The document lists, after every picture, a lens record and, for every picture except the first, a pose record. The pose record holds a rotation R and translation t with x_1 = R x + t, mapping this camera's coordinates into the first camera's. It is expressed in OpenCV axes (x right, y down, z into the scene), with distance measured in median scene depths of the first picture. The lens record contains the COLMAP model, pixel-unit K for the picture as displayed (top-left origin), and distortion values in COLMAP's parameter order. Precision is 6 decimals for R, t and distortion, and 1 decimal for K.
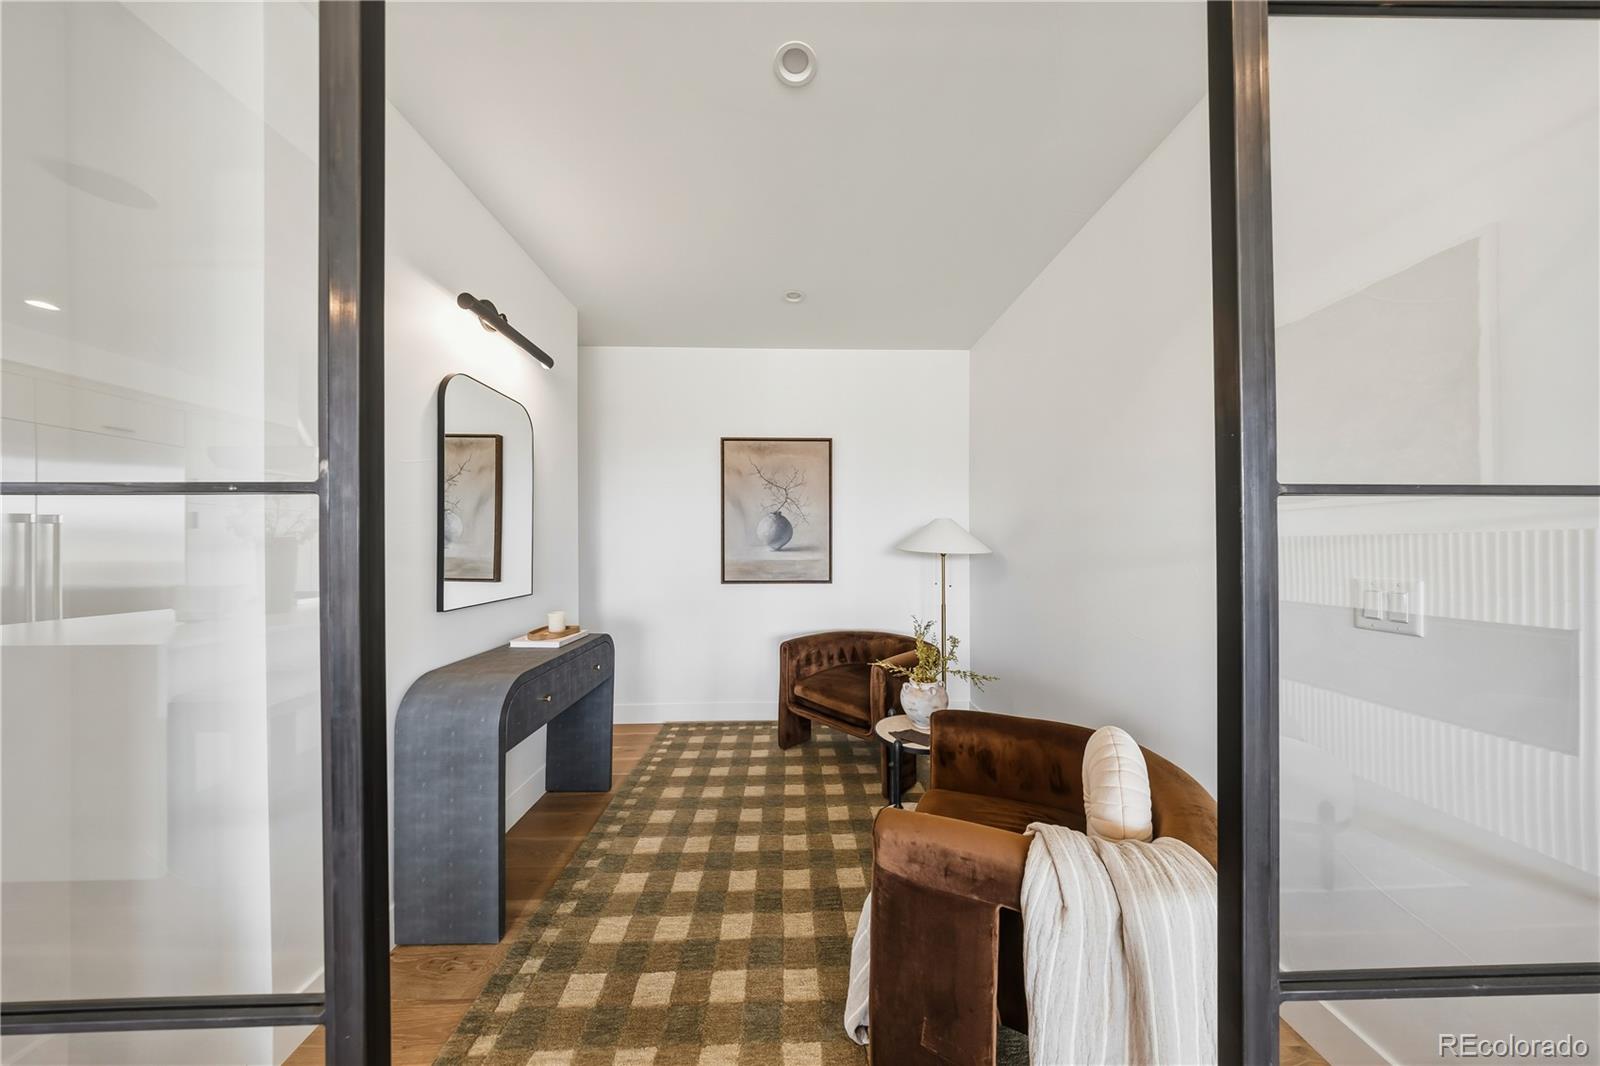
lens RADIAL K [[510.3, 0, 772.7], [0, 510.3, 536.9], [0, 0, 1]] dist [0.001139, 0.000195]
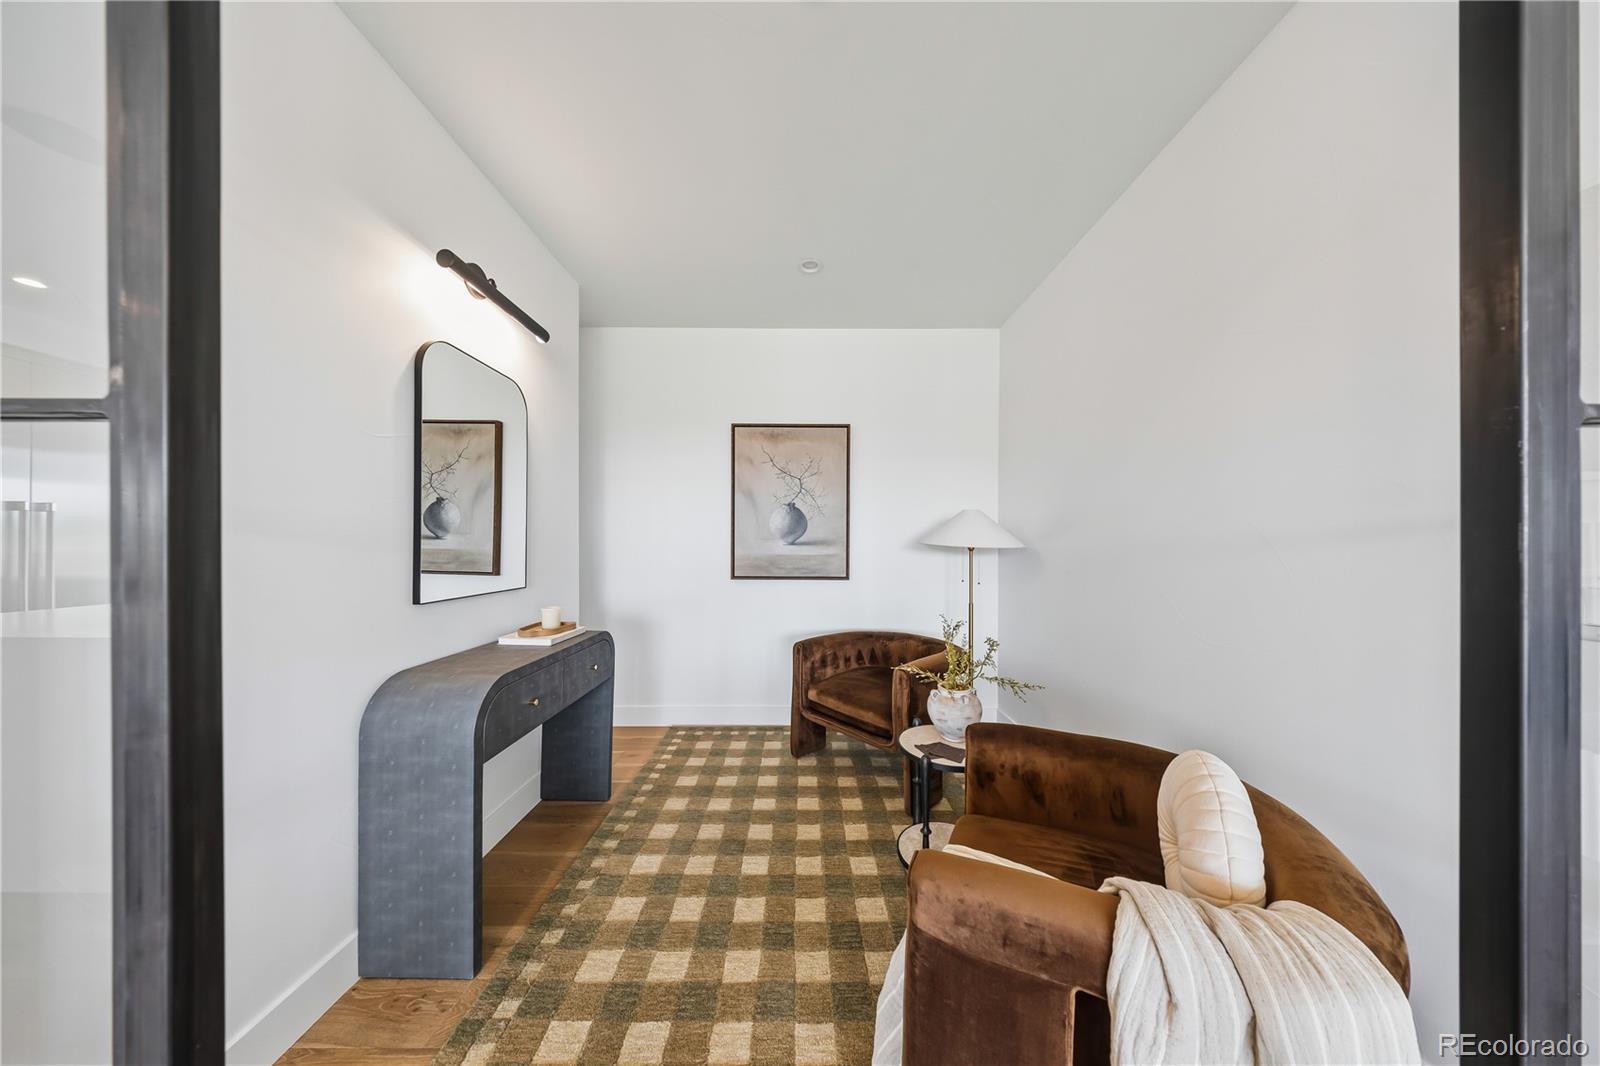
lens RADIAL K [[510.3, 0, 772.7], [0, 510.3, 536.9], [0, 0, 1]] dist [0.001139, 0.000195]
pose [[0.999619, 0.006358, -0.026850, 0.001007], [-0.006340, 0.999980, 0.000780, 0.019528], [0.026854, -0.000609, 0.999639, 0.100456]]
